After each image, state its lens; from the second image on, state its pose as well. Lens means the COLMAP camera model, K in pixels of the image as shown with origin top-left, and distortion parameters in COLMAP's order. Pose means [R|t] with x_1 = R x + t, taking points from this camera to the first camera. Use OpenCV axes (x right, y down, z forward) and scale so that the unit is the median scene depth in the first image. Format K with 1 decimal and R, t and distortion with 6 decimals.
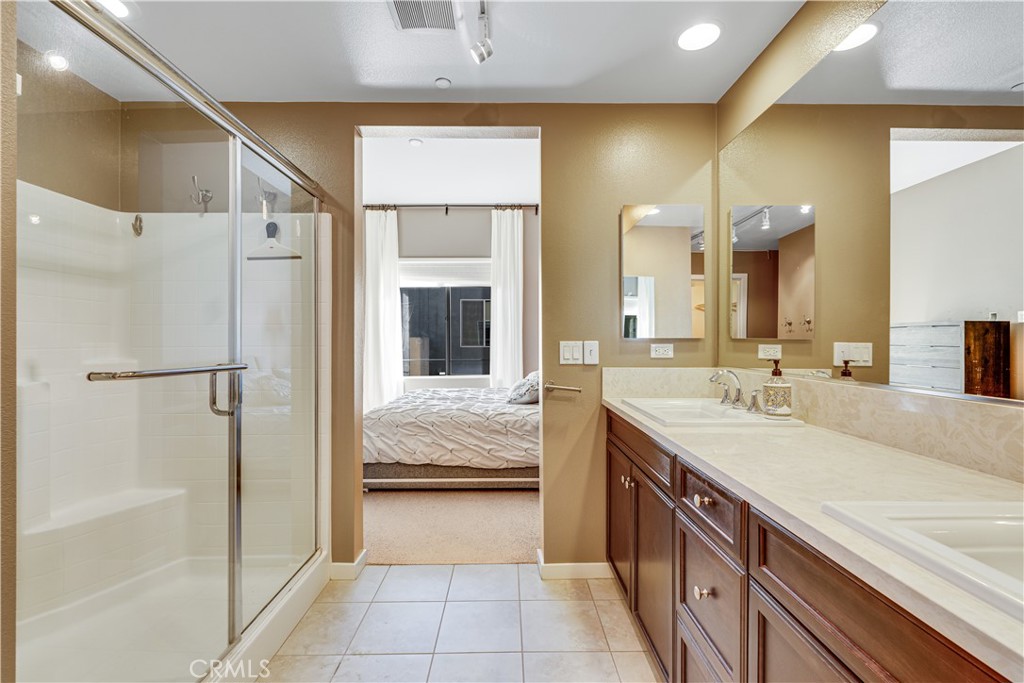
lens RADIAL K [[446.9, 0, 512.0], [0, 446.9, 341.5], [0, 0, 1]] dist [-0.000152, -0.000007]
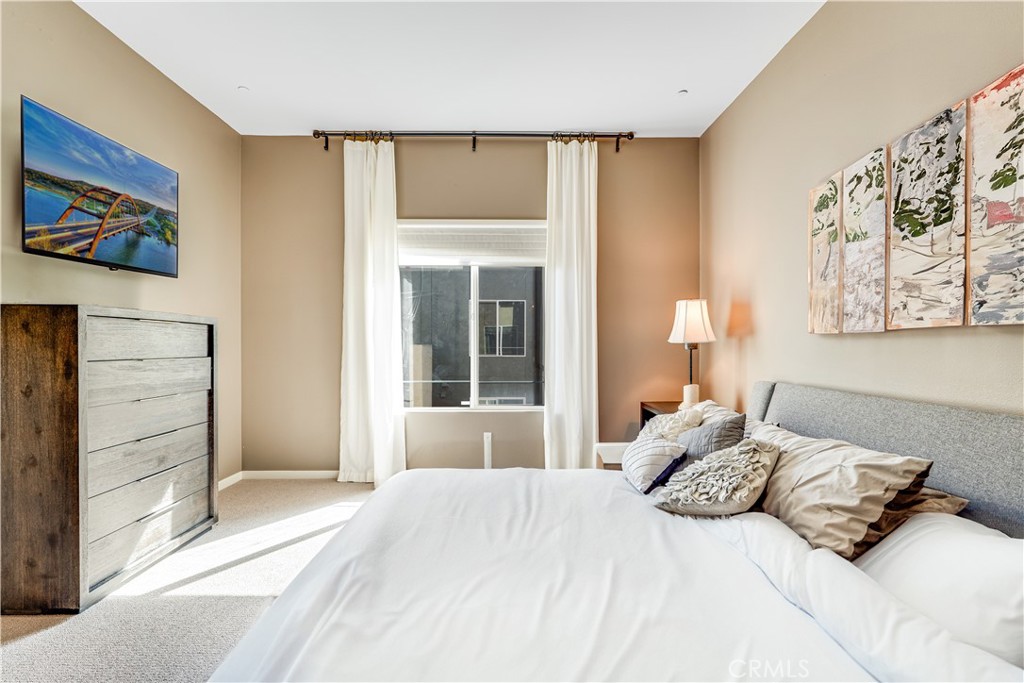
lens RADIAL K [[454.1, 0, 521.9], [0, 454.1, 348.0], [0, 0, 1]] dist [-0.002936, -0.000428]
pose [[0.999839, 0.002976, 0.017722, -0.090084], [-0.002965, 0.999995, -0.000647, -0.006466], [-0.017724, 0.000595, 0.999843, 0.363423]]
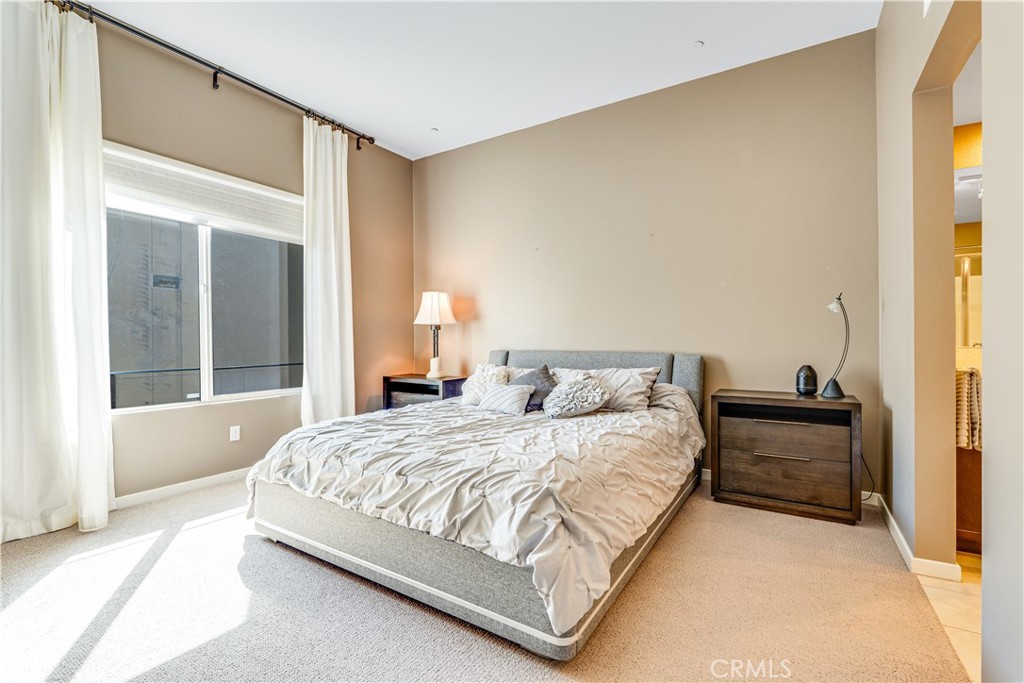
lens RADIAL K [[446.9, 0, 512.0], [0, 446.9, 341.5], [0, 0, 1]] dist [-0.000152, -0.000007]
pose [[0.536916, -0.006508, 0.843610, -0.399644], [0.006785, 0.999971, 0.003396, 0.010788], [-0.843608, 0.003901, 0.536945, 0.432078]]
